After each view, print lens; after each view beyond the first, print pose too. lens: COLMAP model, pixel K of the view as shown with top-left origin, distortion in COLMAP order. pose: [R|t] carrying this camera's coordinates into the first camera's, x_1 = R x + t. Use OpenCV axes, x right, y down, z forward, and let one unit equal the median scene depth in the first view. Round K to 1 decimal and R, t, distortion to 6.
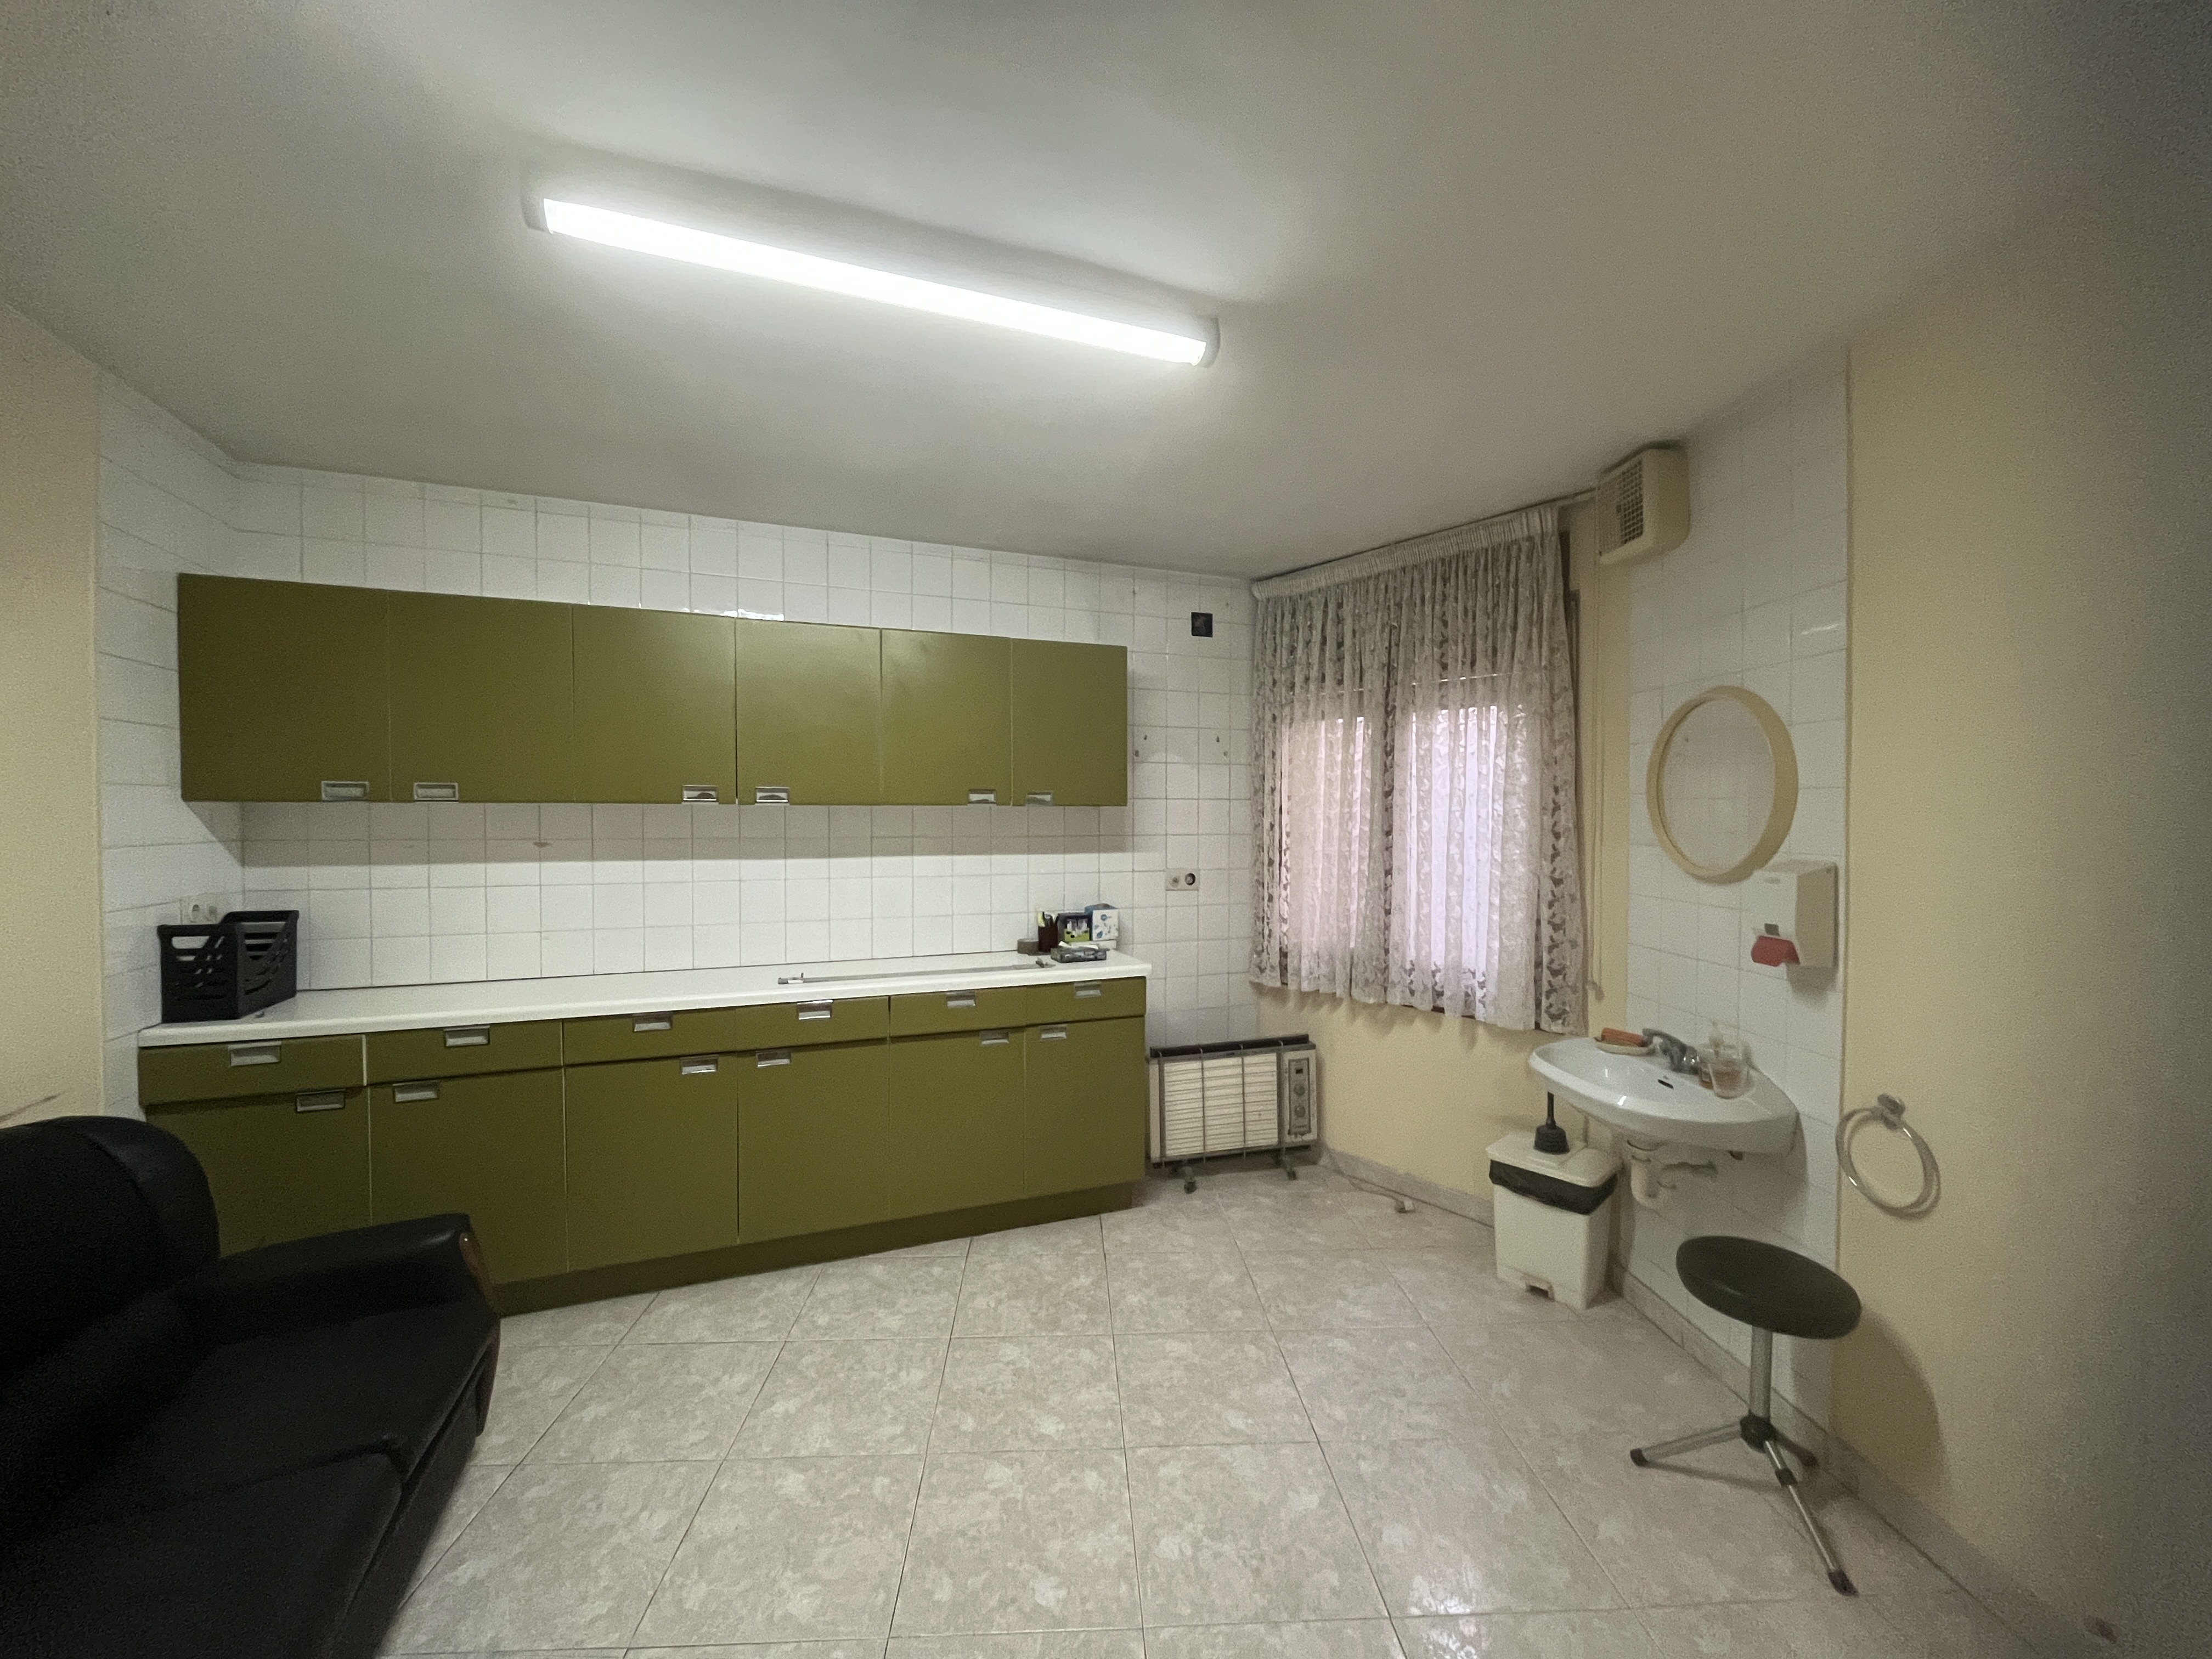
lens RADIAL K [[893.0, 0, 1106.0], [0, 893.0, 829.5], [0, 0, 1]] dist [-0.000396, 0.000086]
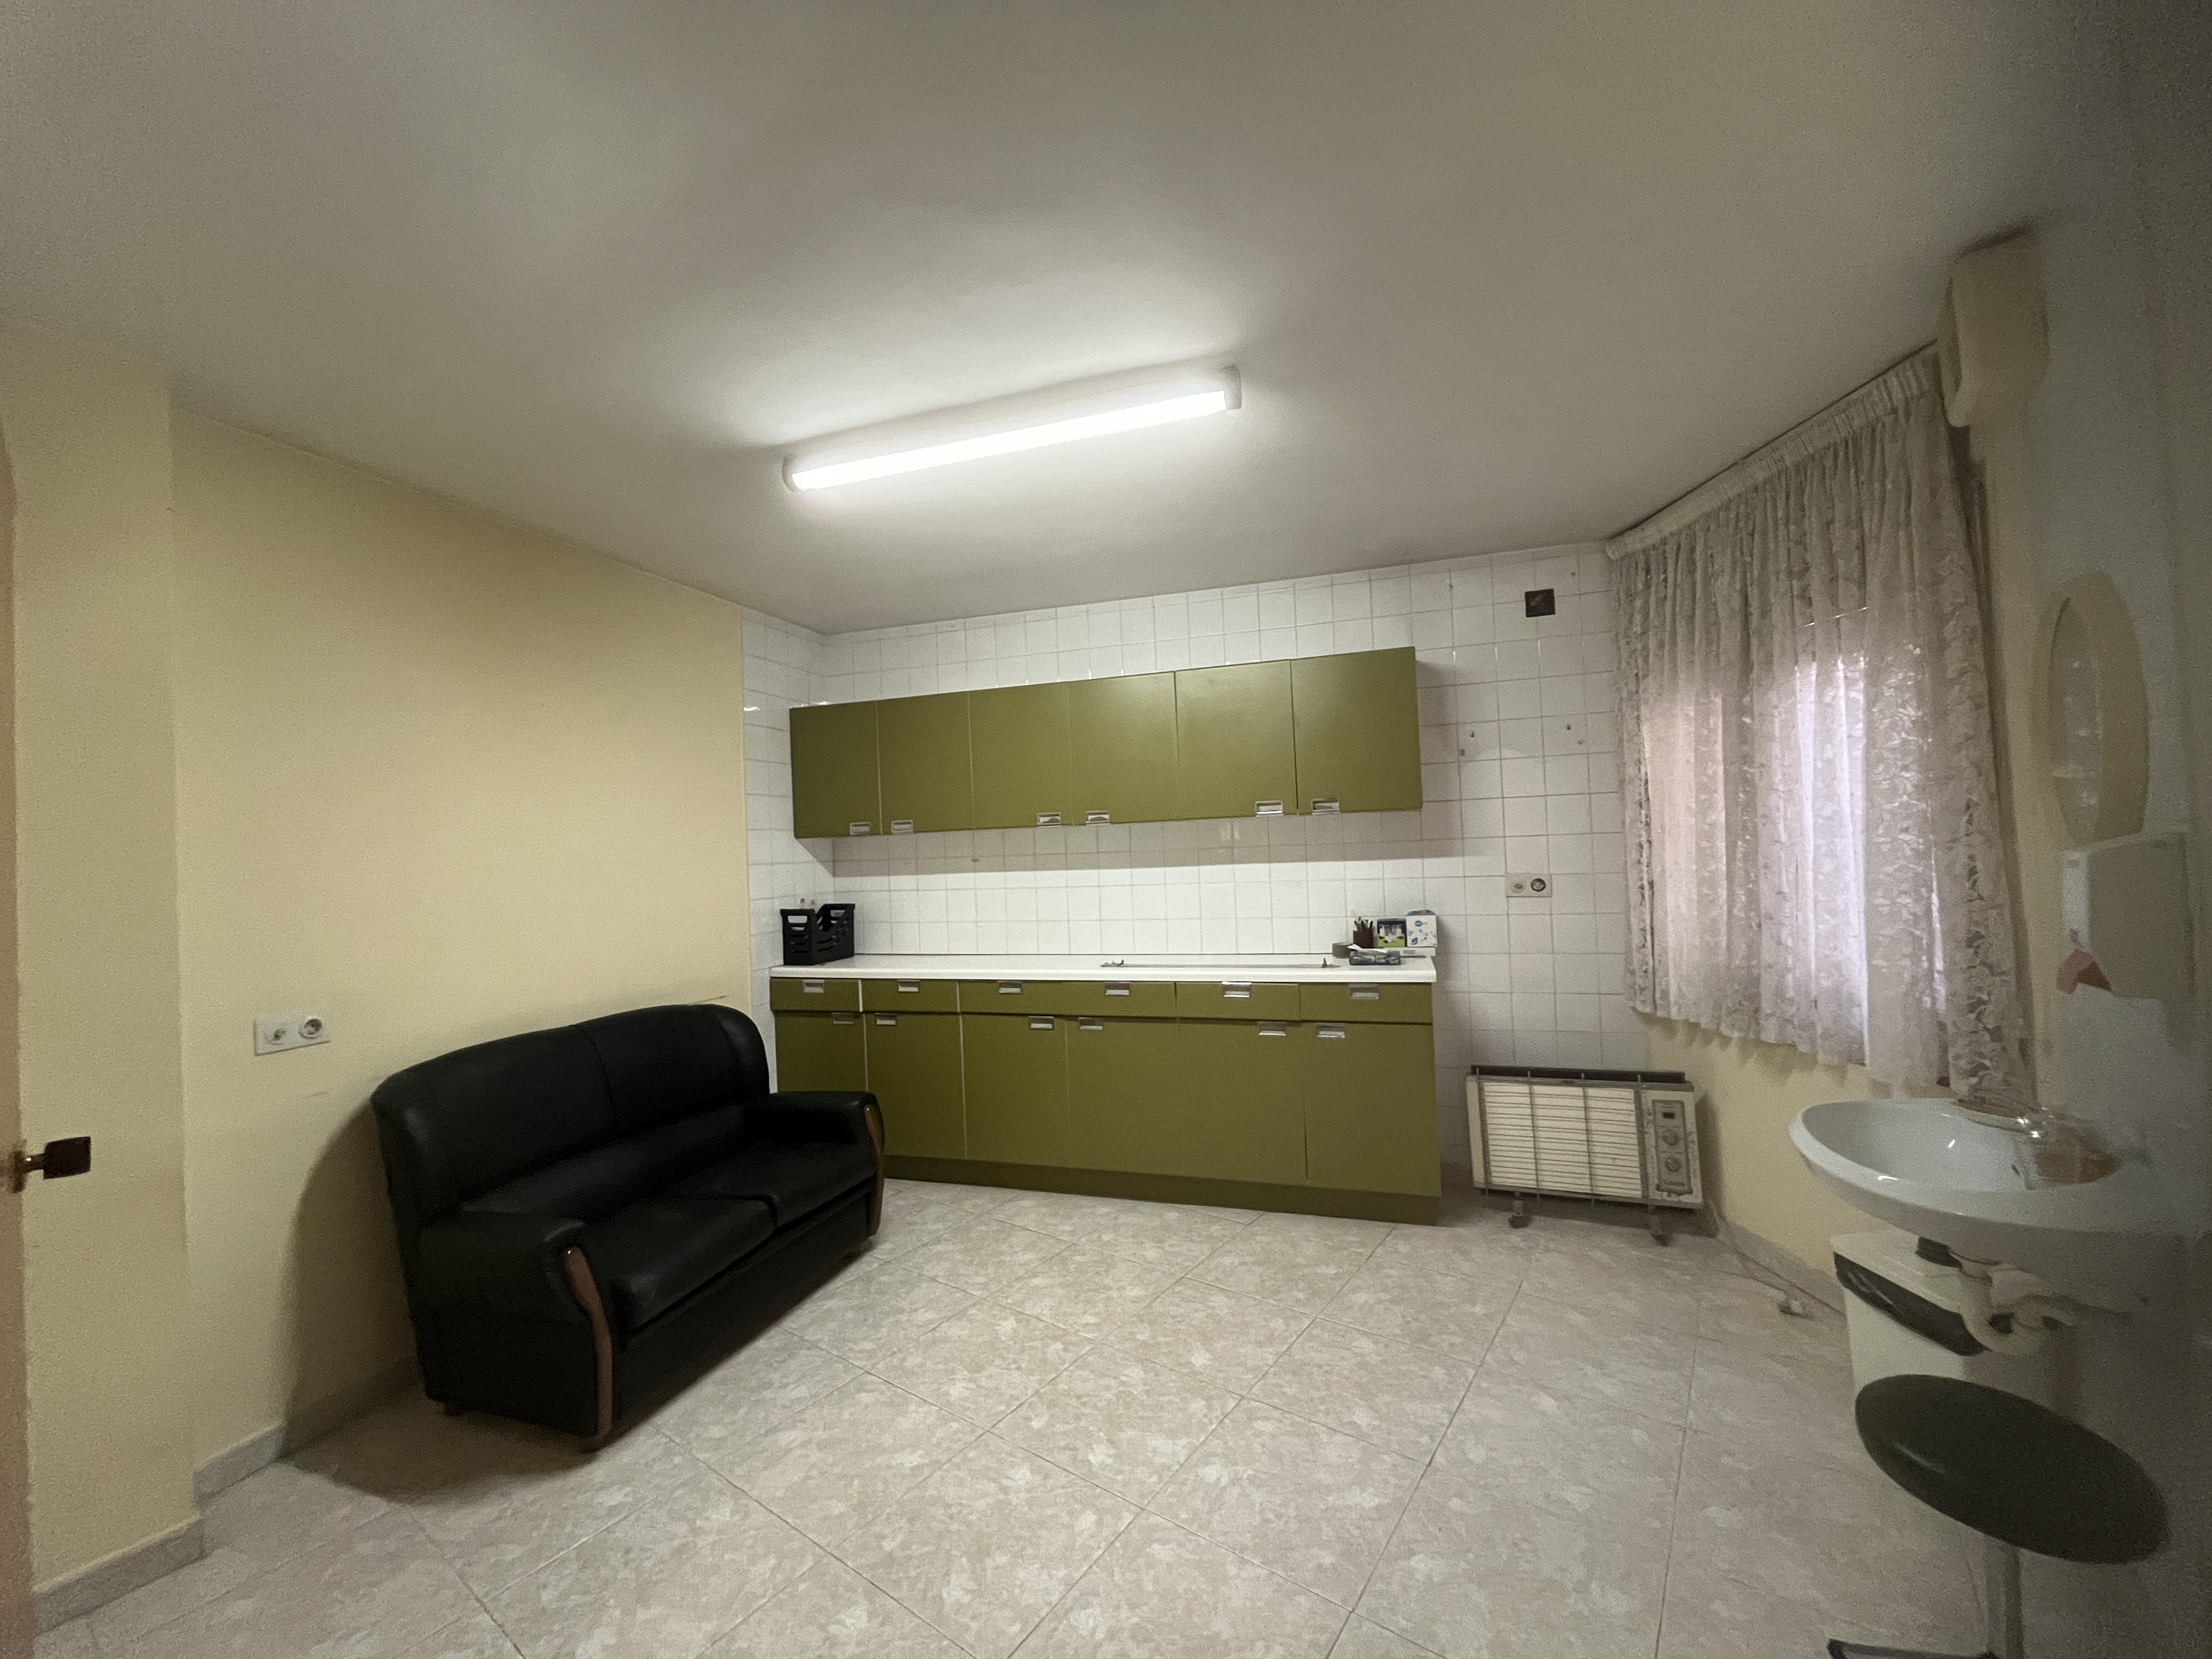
lens RADIAL K [[896.7, 0, 1106.0], [0, 896.7, 829.5], [0, 0, 1]] dist [0.001257, -0.000042]
pose [[0.772546, -0.044490, -0.633399, 0.375431], [0.029537, 0.998980, -0.034142, 0.019704], [0.634272, 0.007668, 0.773072, 0.024083]]
